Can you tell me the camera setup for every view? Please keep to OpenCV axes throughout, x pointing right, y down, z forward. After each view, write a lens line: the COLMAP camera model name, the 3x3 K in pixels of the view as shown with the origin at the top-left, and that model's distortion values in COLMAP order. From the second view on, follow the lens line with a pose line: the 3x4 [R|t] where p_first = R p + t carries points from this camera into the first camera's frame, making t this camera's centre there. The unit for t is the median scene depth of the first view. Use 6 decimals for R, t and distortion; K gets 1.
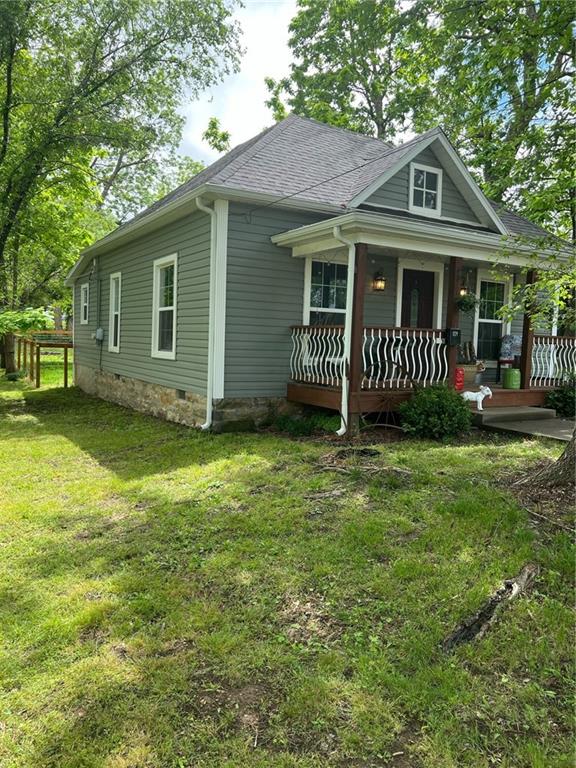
lens RADIAL K [[576.4, 0, 287.6], [0, 576.4, 381.3], [0, 0, 1]] dist [0.052645, -0.060261]
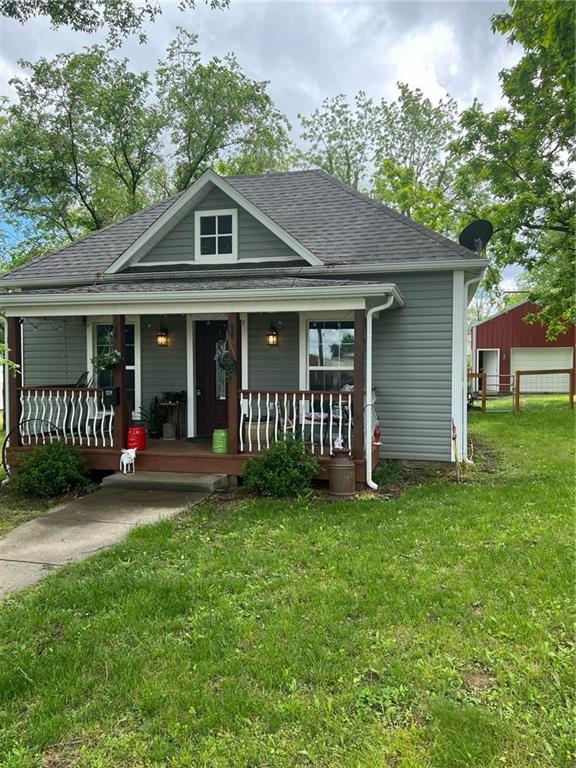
lens RADIAL K [[576.4, 0, 289.8], [0, 576.4, 386.8], [0, 0, 1]] dist [0.052645, -0.060261]
pose [[0.701161, -0.000935, -0.713002, 0.989345], [-0.026894, 0.999253, -0.027758, -0.061060], [0.712495, 0.038639, 0.700612, 0.435588]]
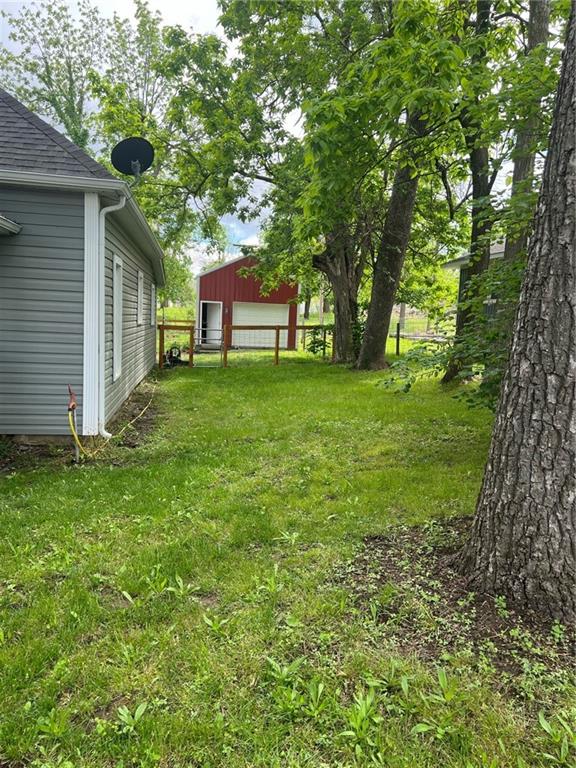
lens RADIAL K [[576.4, 0, 290.8], [0, 576.4, 388.7], [0, 0, 1]] dist [0.052645, -0.060261]
pose [[0.929605, 0.053917, -0.364592, 1.024055], [-0.039723, 0.998136, 0.046325, -0.077245], [0.366410, -0.028581, 0.930014, 0.655873]]
